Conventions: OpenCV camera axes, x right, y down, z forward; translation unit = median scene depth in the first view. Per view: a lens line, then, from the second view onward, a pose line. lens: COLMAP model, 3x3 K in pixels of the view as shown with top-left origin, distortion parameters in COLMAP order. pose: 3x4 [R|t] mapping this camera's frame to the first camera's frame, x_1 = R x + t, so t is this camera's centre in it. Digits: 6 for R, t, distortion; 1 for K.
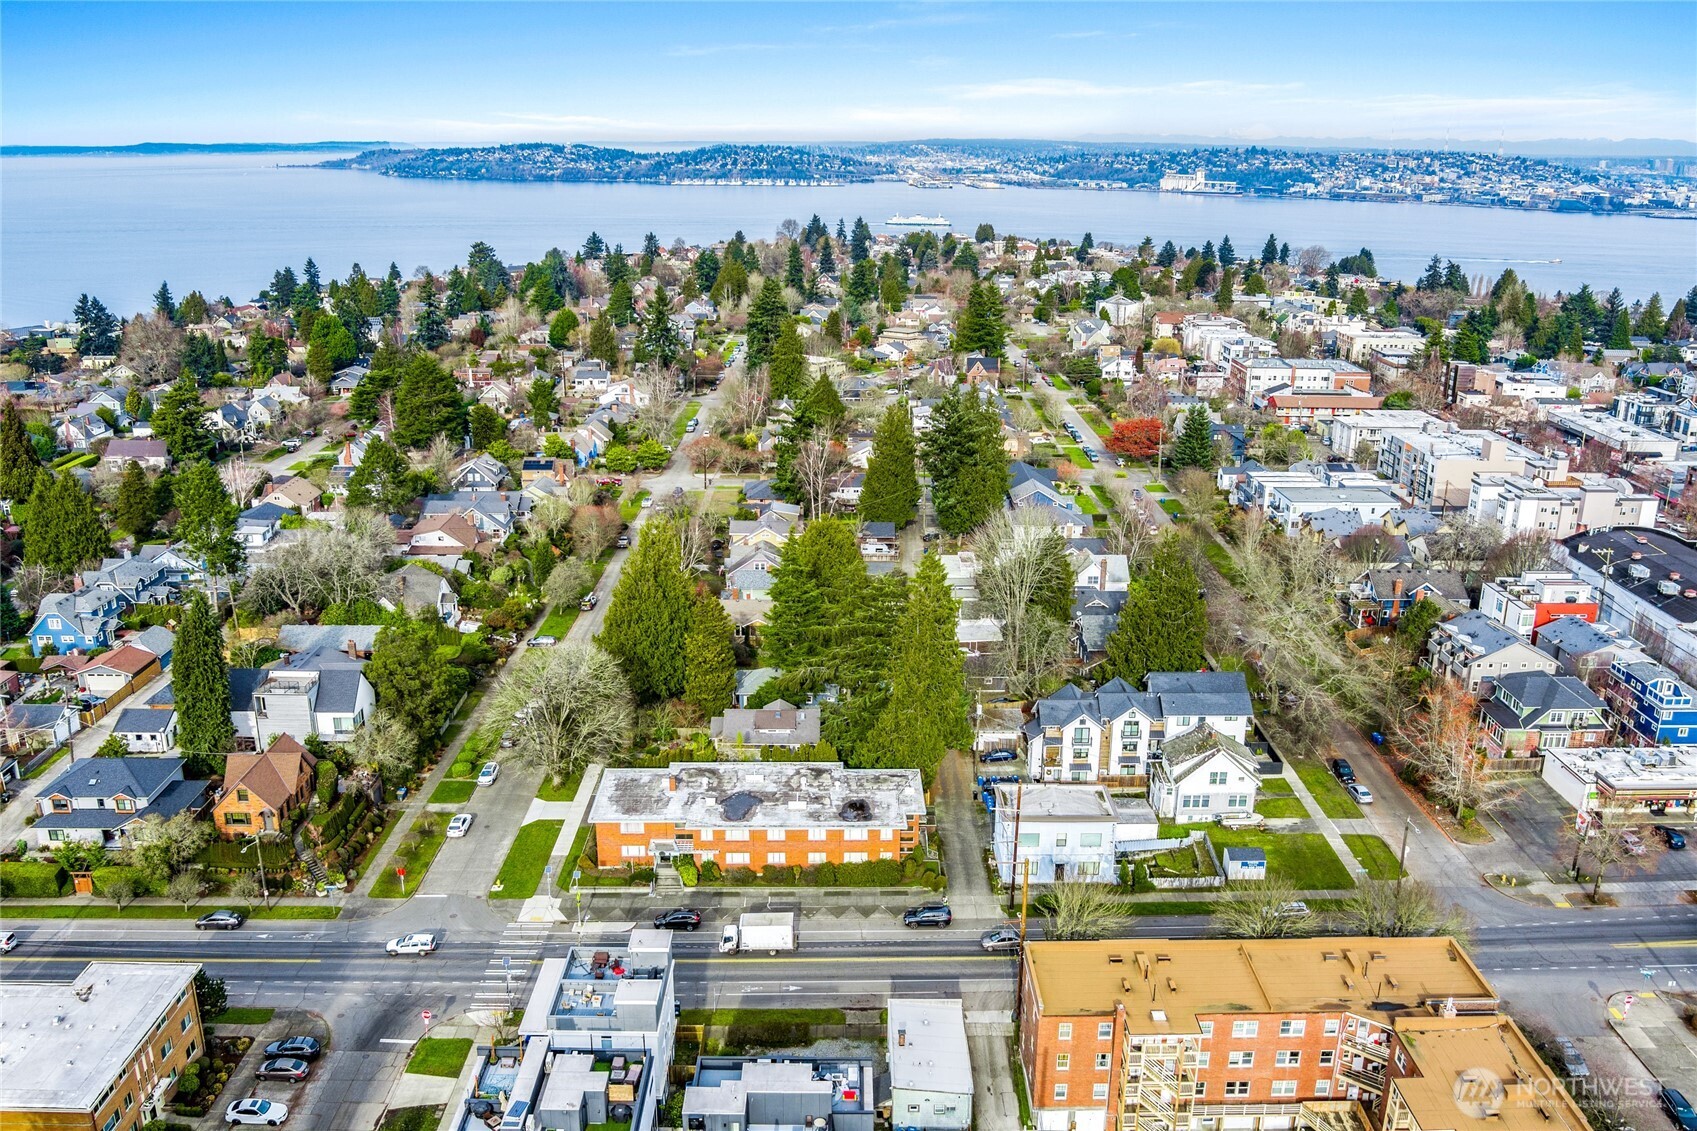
lens RADIAL K [[1411.8, 0, 848.5], [0, 1411.8, 565.5], [0, 0, 1]] dist [-0.057920, 0.009211]
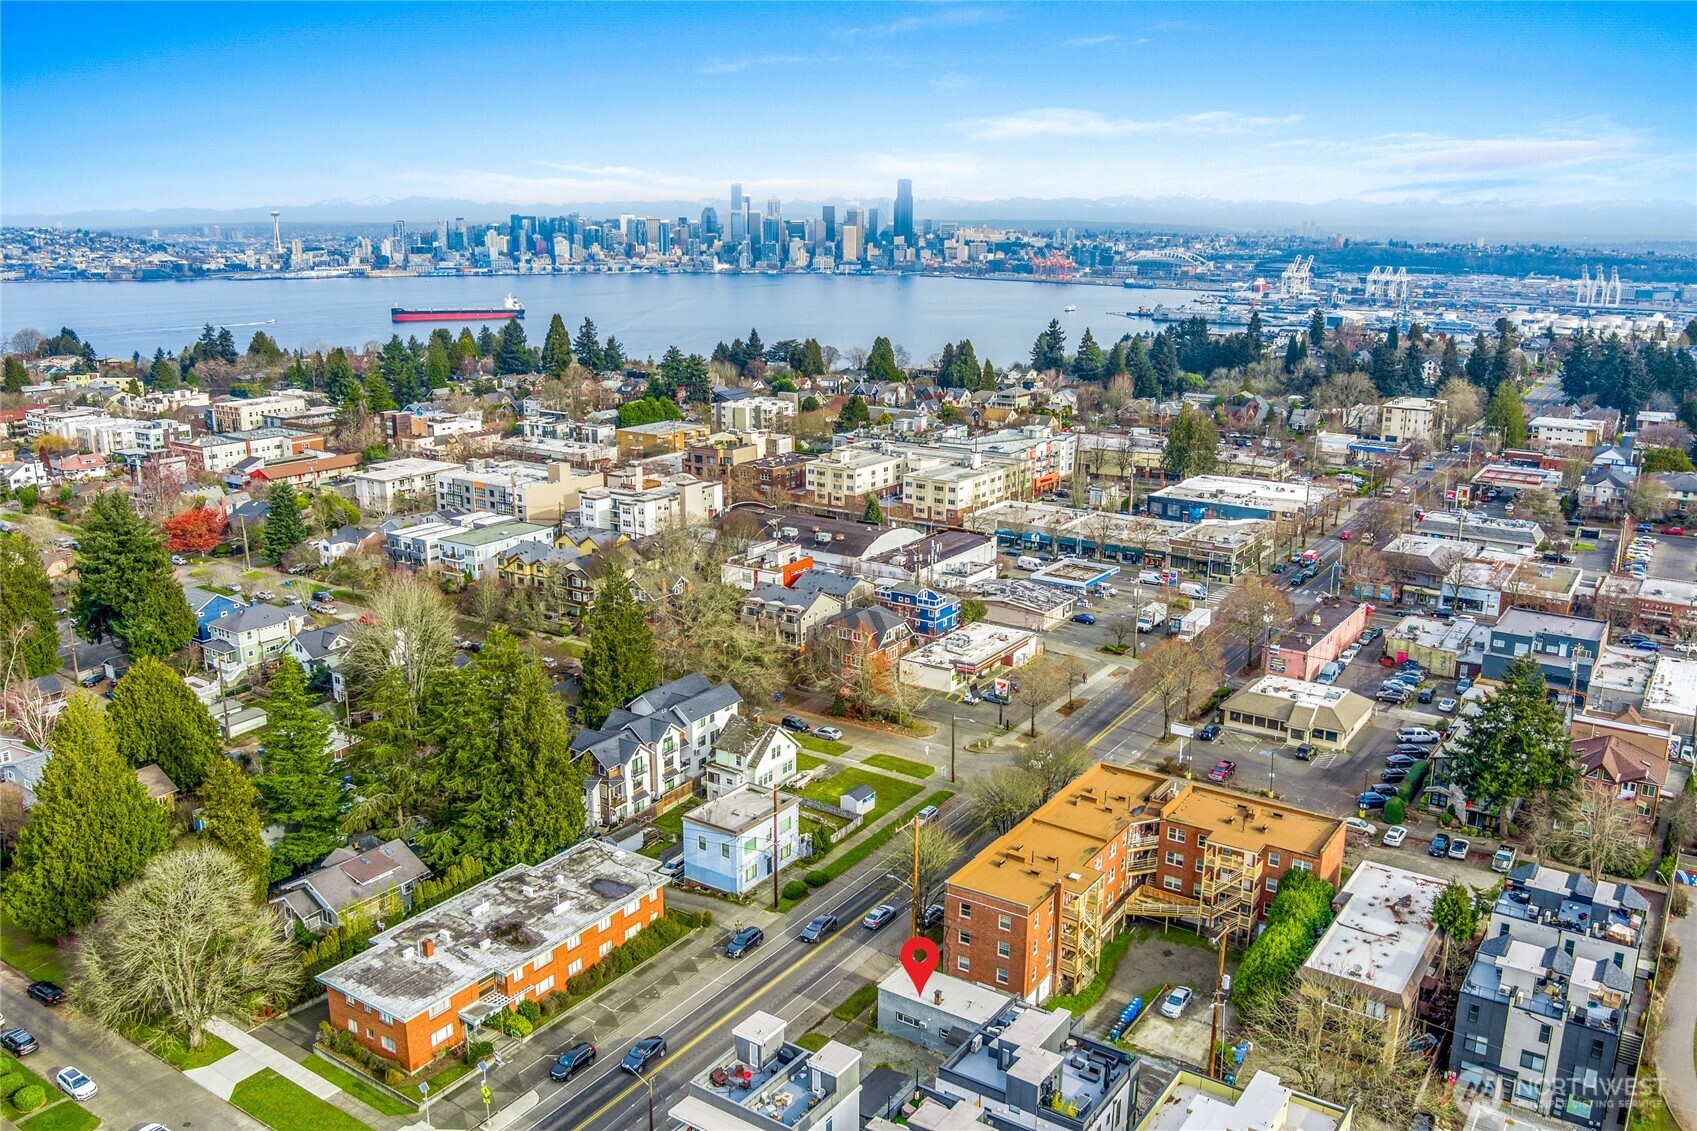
lens RADIAL K [[1411.8, 0, 848.5], [0, 1411.8, 565.5], [0, 0, 1]] dist [-0.057920, 0.009211]
pose [[0.558024, -0.206647, 0.803683, -0.536621], [0.245268, 0.966299, 0.078162, -0.064193], [-0.792750, 0.153501, 0.589902, 0.225649]]
